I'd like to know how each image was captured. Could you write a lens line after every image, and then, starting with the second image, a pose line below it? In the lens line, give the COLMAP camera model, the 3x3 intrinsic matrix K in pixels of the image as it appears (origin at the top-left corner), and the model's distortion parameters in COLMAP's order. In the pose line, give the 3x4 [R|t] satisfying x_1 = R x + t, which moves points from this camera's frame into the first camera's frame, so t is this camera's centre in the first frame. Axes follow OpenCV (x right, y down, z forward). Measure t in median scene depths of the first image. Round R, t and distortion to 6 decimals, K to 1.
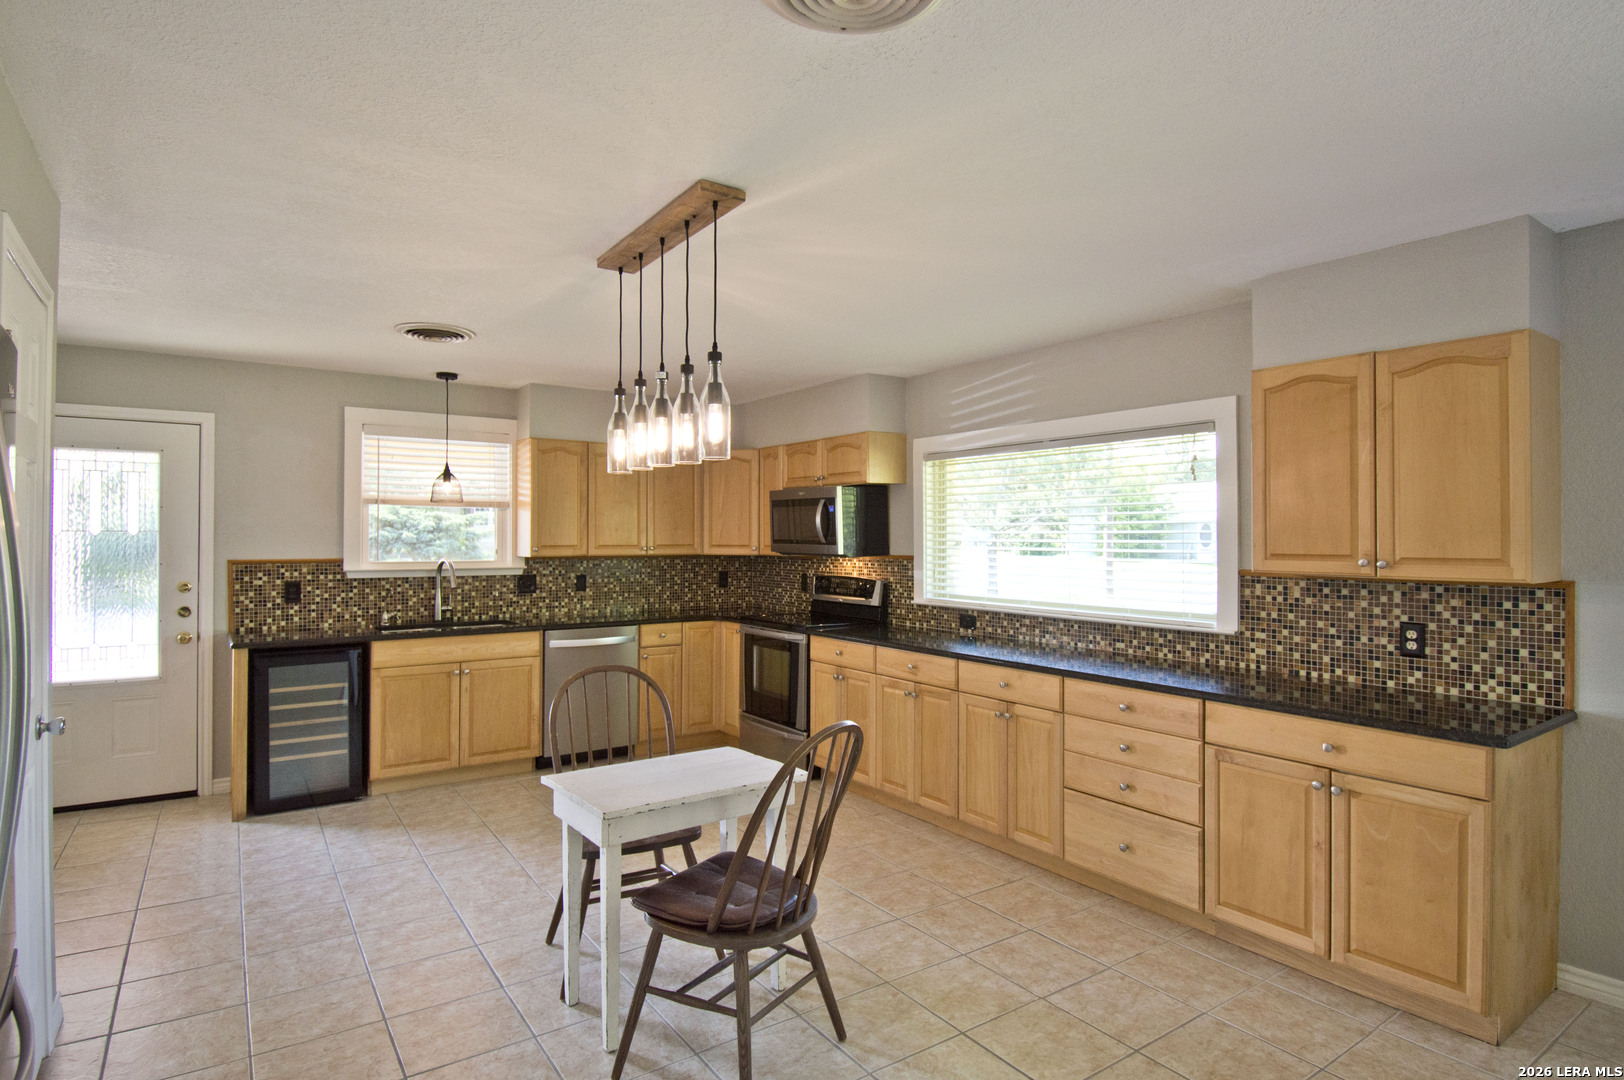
lens RADIAL K [[852.5, 0, 815.7], [0, 852.5, 539.7], [0, 0, 1]] dist [0.016717, -0.027488]
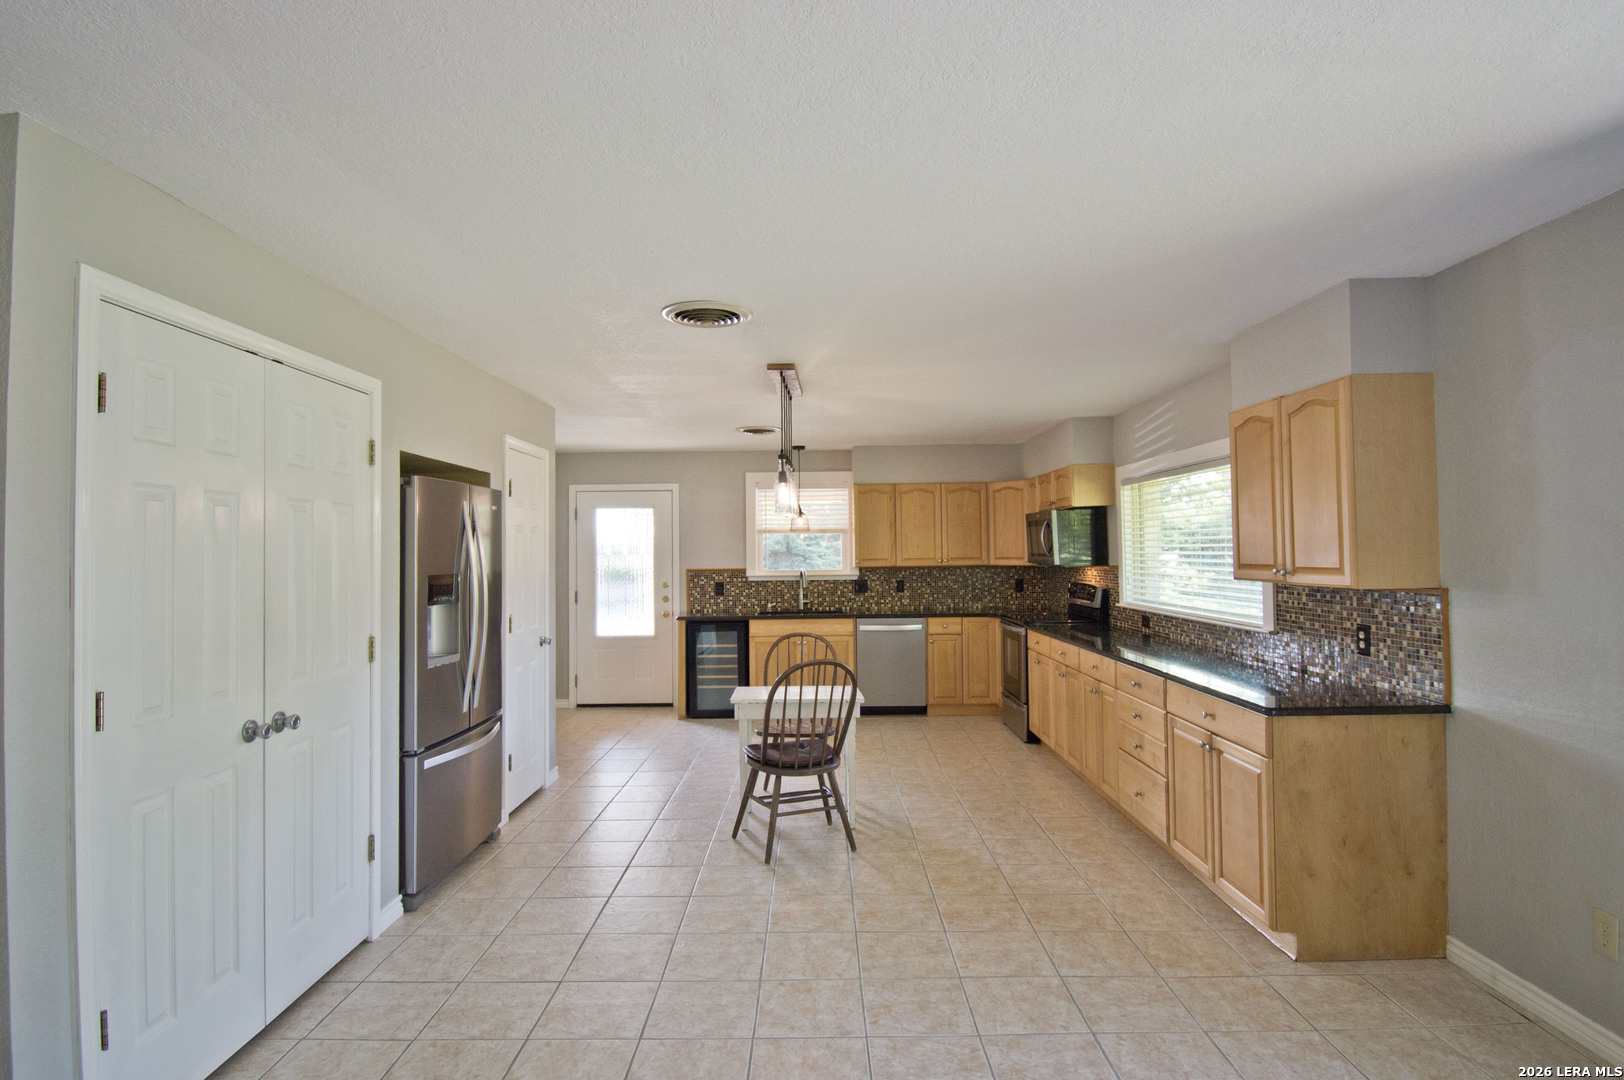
lens RADIAL K [[833.5, 0, 812.0], [0, 833.5, 540.0], [0, 0, 1]] dist [-0.014568, -0.000122]
pose [[0.815367, -0.019758, -0.578607, 0.482640], [0.013045, 0.999791, -0.015758, -0.004782], [0.578797, 0.005301, 0.815454, -0.208428]]
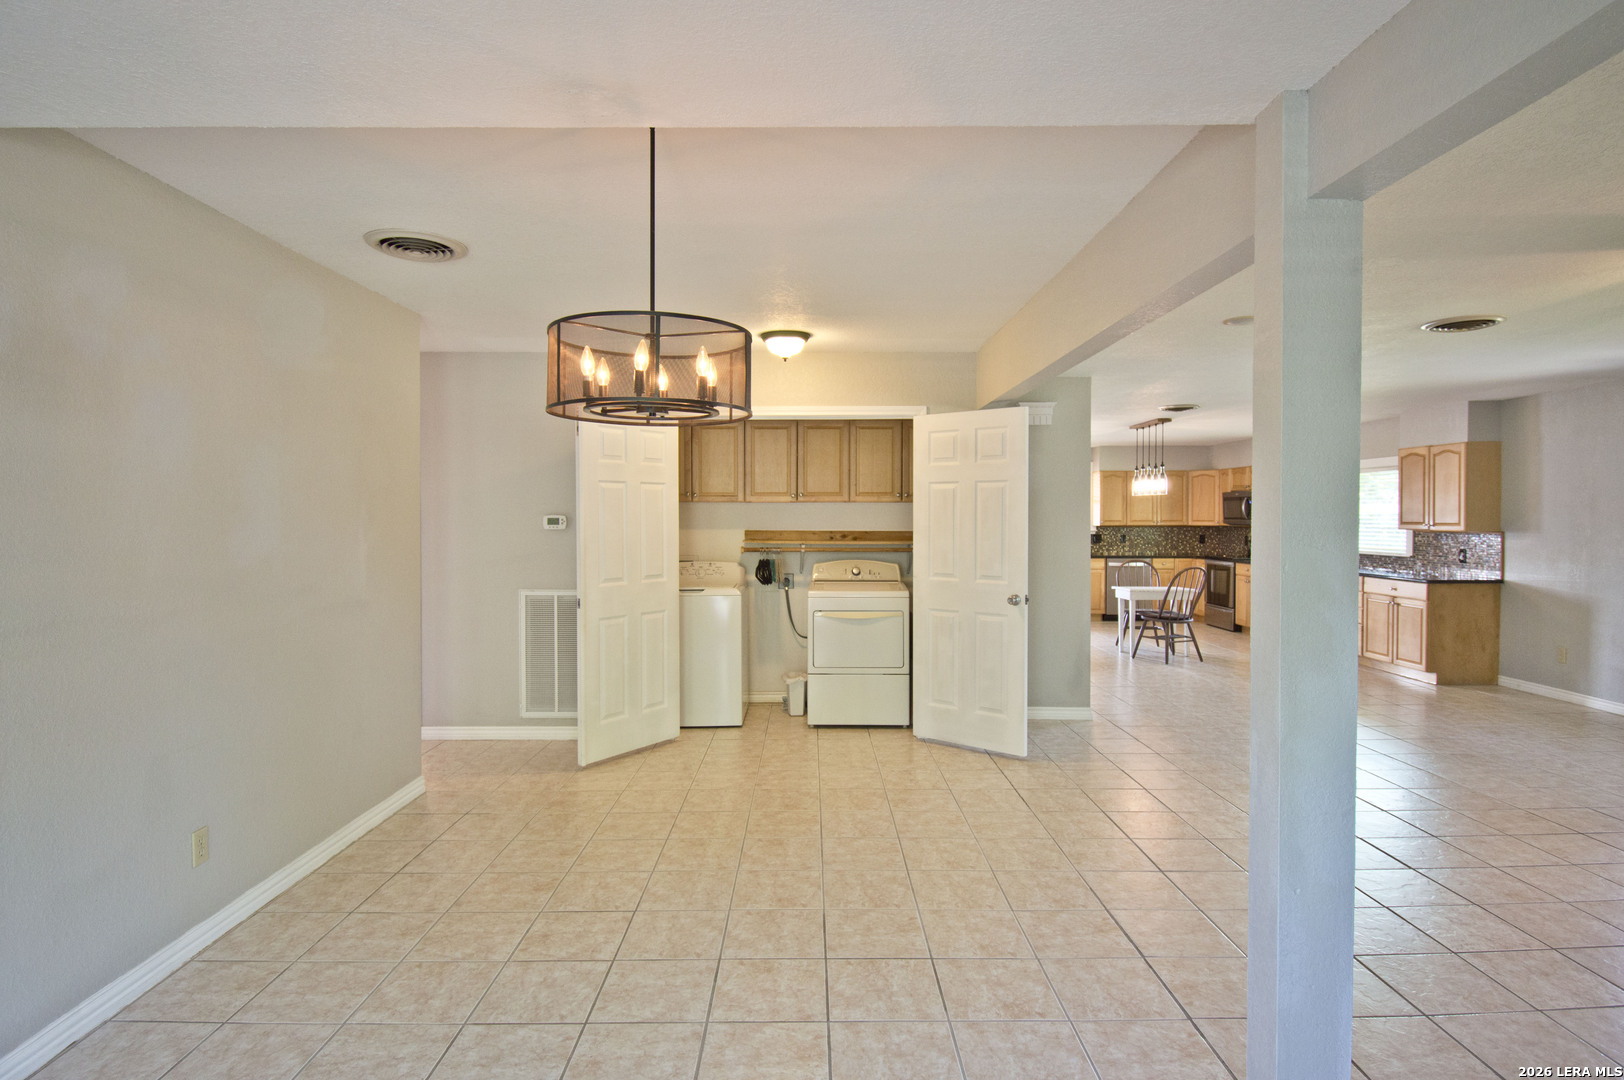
lens RADIAL K [[852.5, 0, 815.7], [0, 852.5, 539.7], [0, 0, 1]] dist [0.016717, -0.027488]
pose [[0.819045, 0.012408, -0.573595, 0.376416], [0.001485, 0.999717, 0.023747, 0.004174], [0.573727, -0.020302, 0.818795, -1.400154]]
